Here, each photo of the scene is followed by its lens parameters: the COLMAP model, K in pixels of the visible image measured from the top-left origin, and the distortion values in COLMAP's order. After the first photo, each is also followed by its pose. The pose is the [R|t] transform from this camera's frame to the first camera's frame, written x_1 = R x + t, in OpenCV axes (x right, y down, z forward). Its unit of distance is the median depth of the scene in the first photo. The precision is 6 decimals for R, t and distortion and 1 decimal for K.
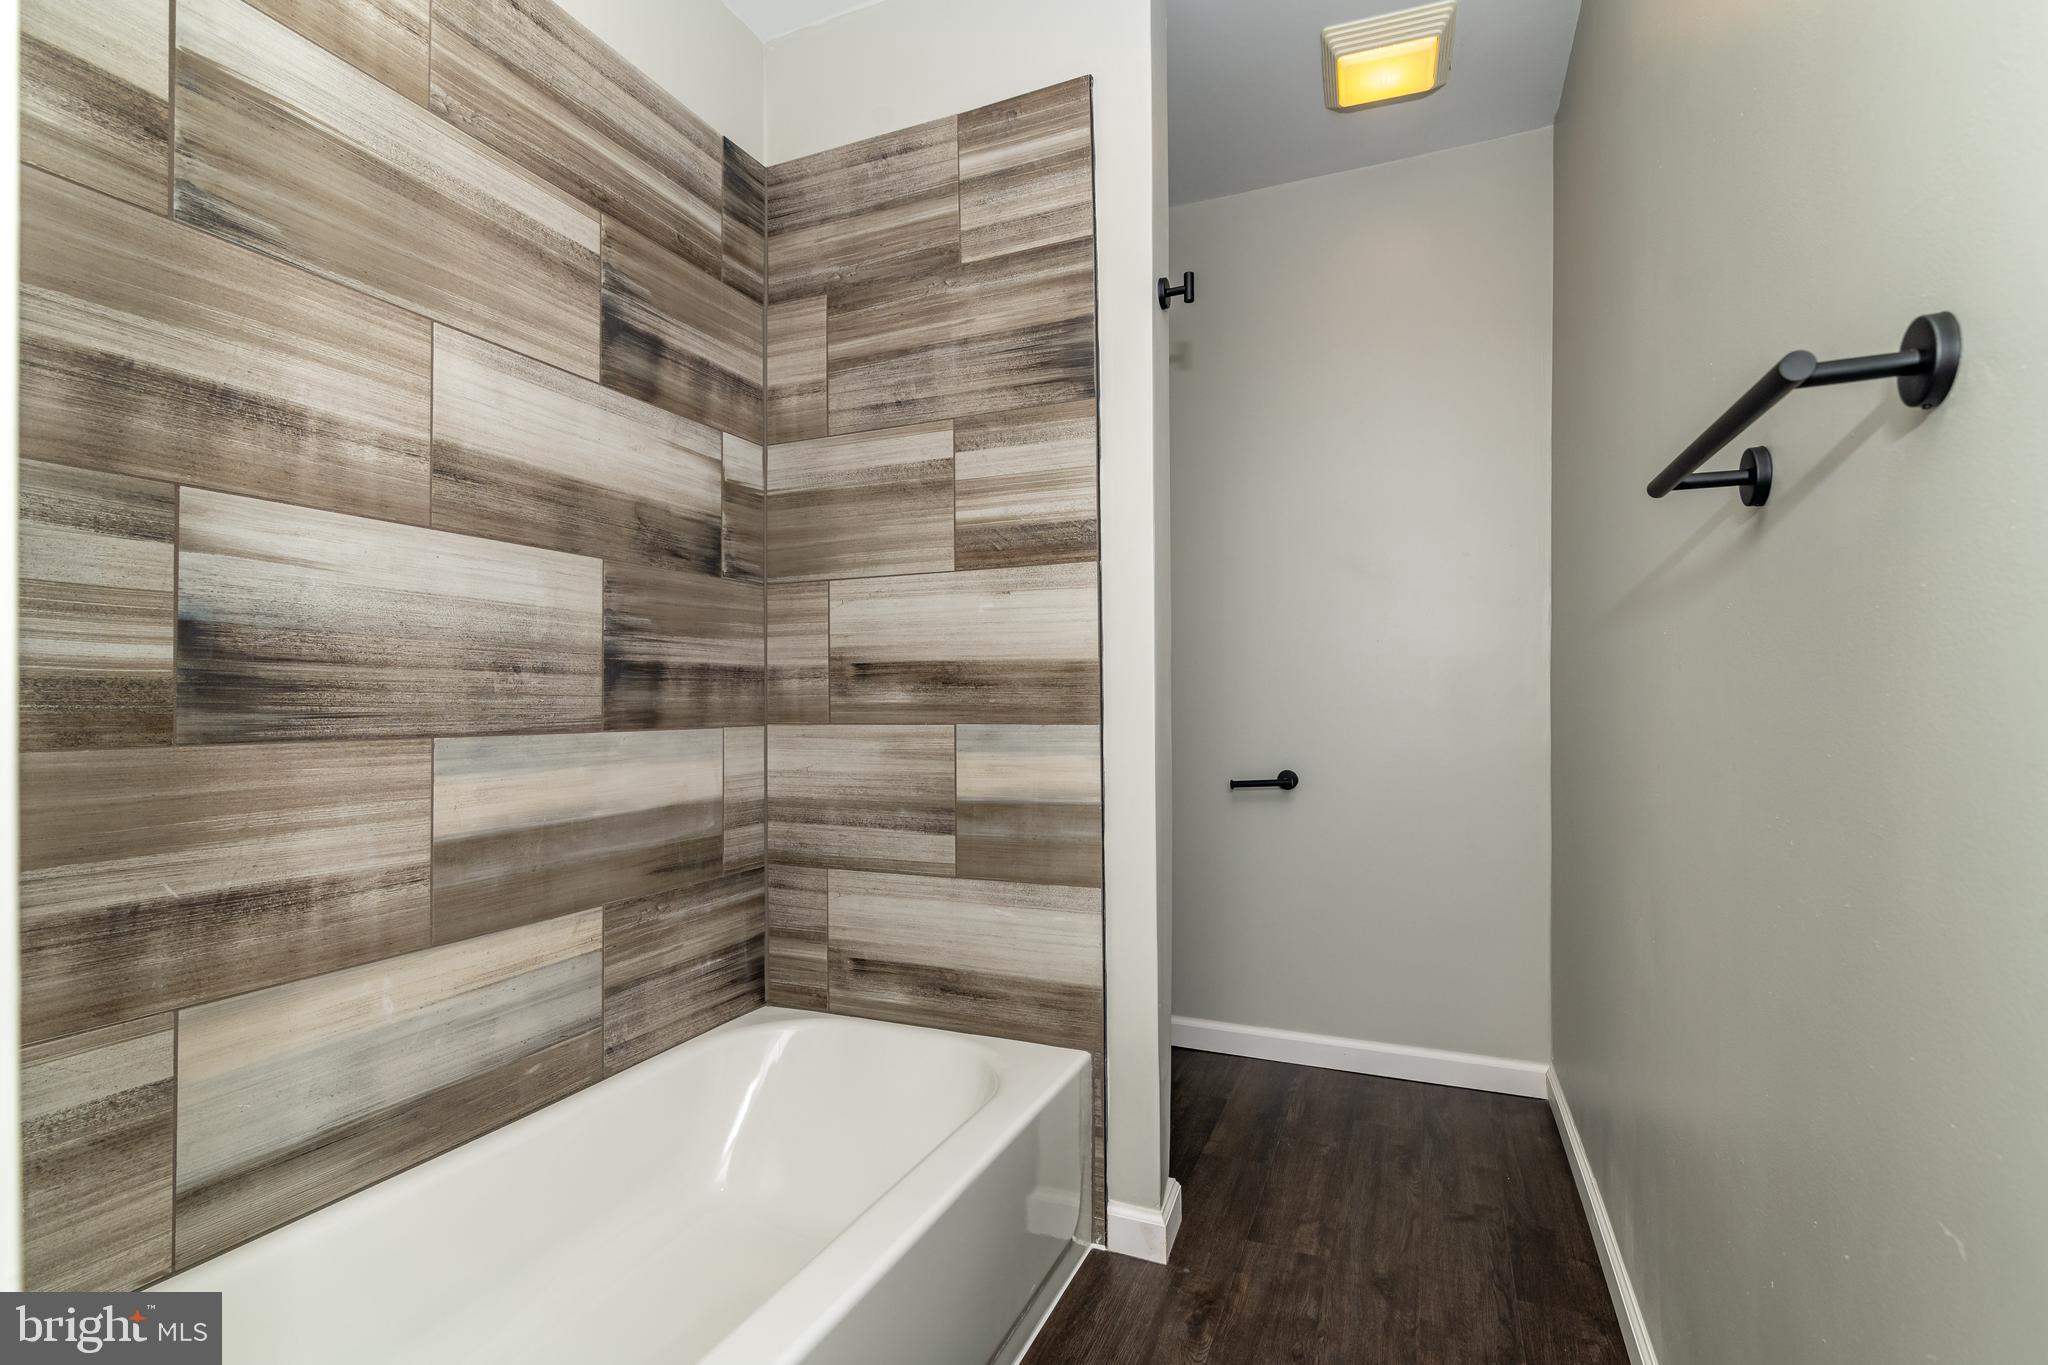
lens RADIAL K [[956.8, 0, 1024.0], [0, 956.8, 682.5], [0, 0, 1]] dist [-0.003732, -0.000290]
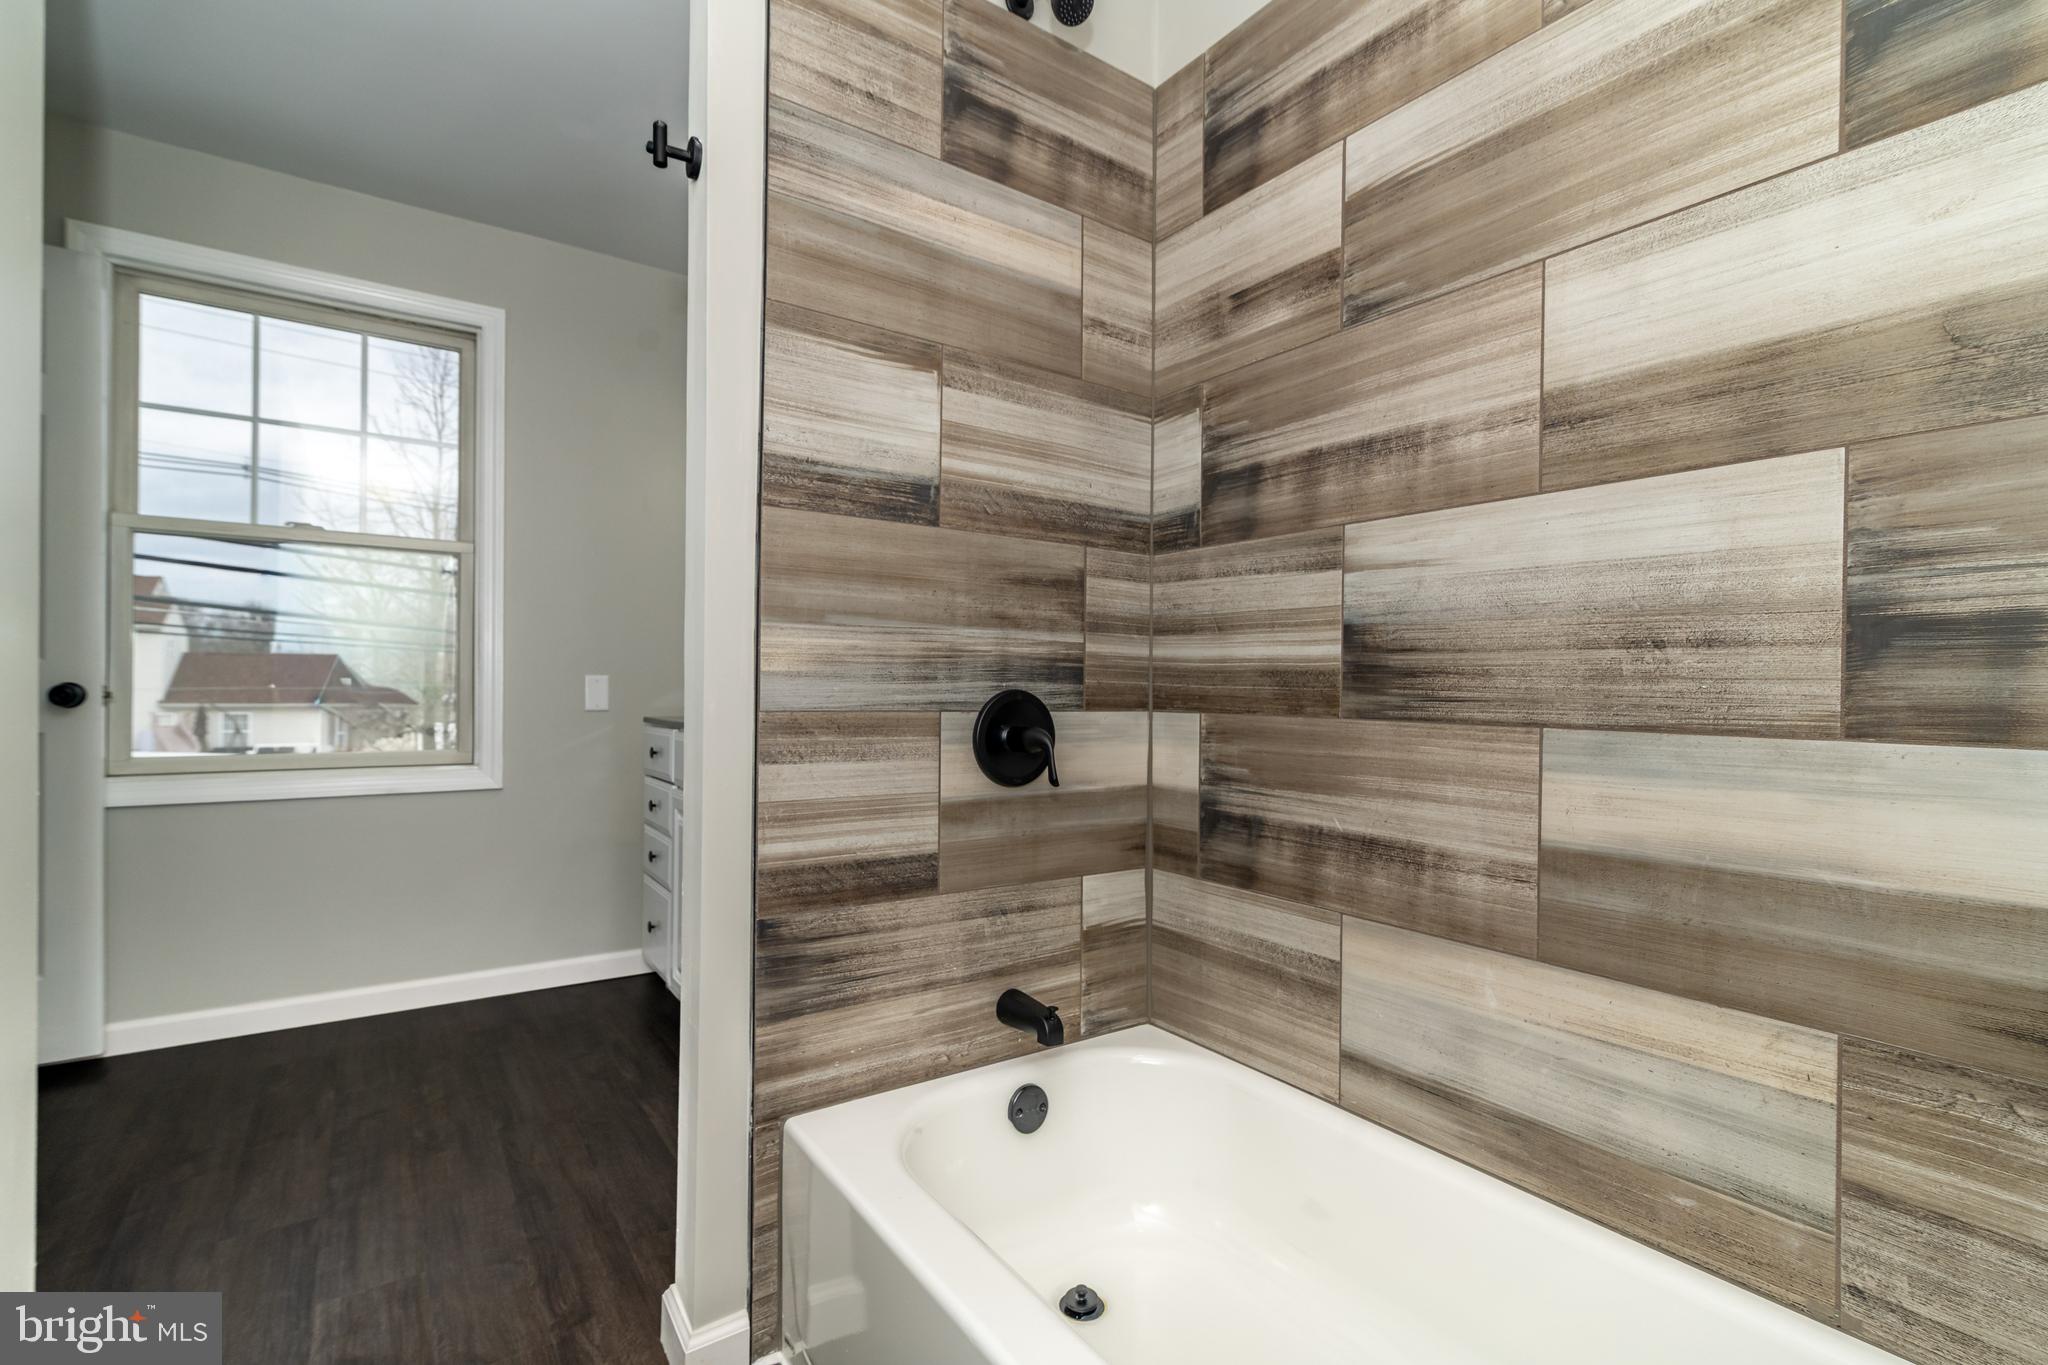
lens RADIAL K [[956.8, 0, 1024.0], [0, 956.8, 682.5], [0, 0, 1]] dist [-0.003732, -0.000290]
pose [[-0.544704, -0.005216, -0.838612, 0.404268], [0.009326, 0.999881, -0.012276, 0.022824], [0.838577, -0.014507, -0.544591, 1.108882]]
